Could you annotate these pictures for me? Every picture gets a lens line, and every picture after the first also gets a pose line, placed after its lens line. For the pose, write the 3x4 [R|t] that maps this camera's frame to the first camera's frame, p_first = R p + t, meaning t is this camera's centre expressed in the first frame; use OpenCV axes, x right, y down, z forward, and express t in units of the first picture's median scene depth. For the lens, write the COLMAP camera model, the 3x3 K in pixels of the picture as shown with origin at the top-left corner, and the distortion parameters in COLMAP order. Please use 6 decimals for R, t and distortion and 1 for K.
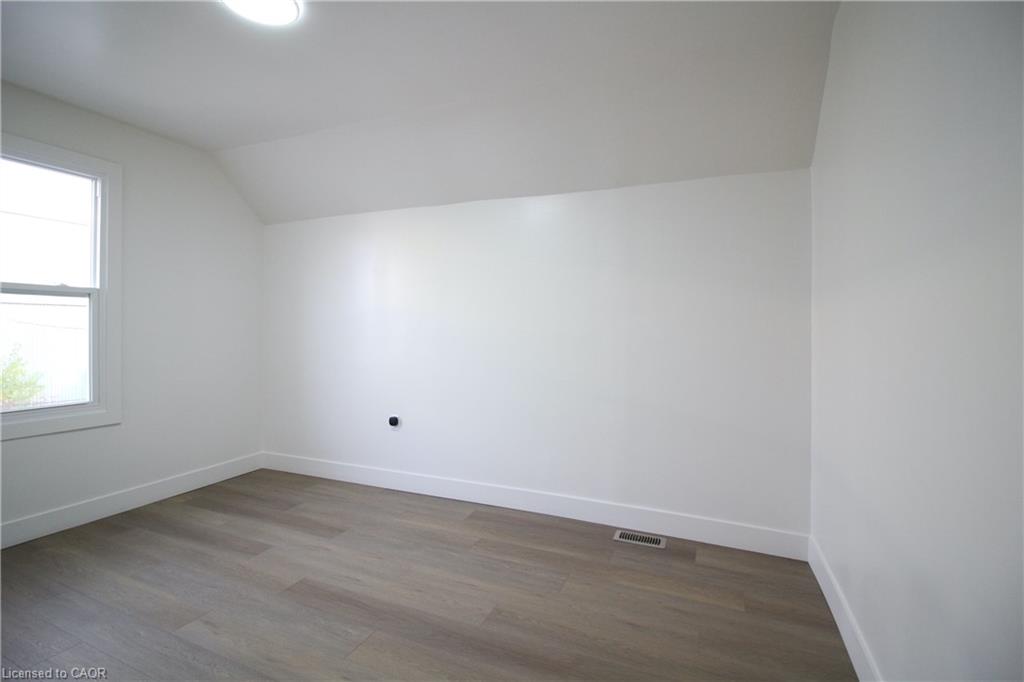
lens RADIAL K [[482.0, 0, 512.0], [0, 482.0, 341.0], [0, 0, 1]] dist [-0.001763, -0.000393]
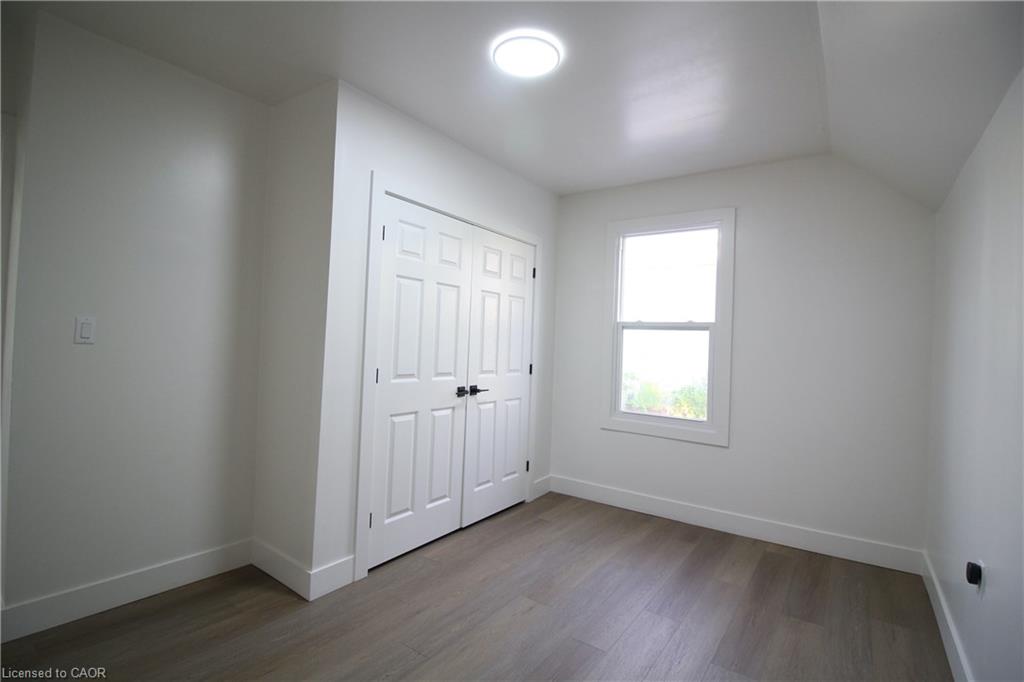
lens RADIAL K [[482.0, 0, 512.0], [0, 482.0, 341.0], [0, 0, 1]] dist [-0.001763, -0.000393]
pose [[-0.189246, -0.019733, -0.981731, 0.344895], [-0.067036, 0.997725, -0.007132, -0.025170], [0.979639, 0.064461, -0.190138, 0.759732]]
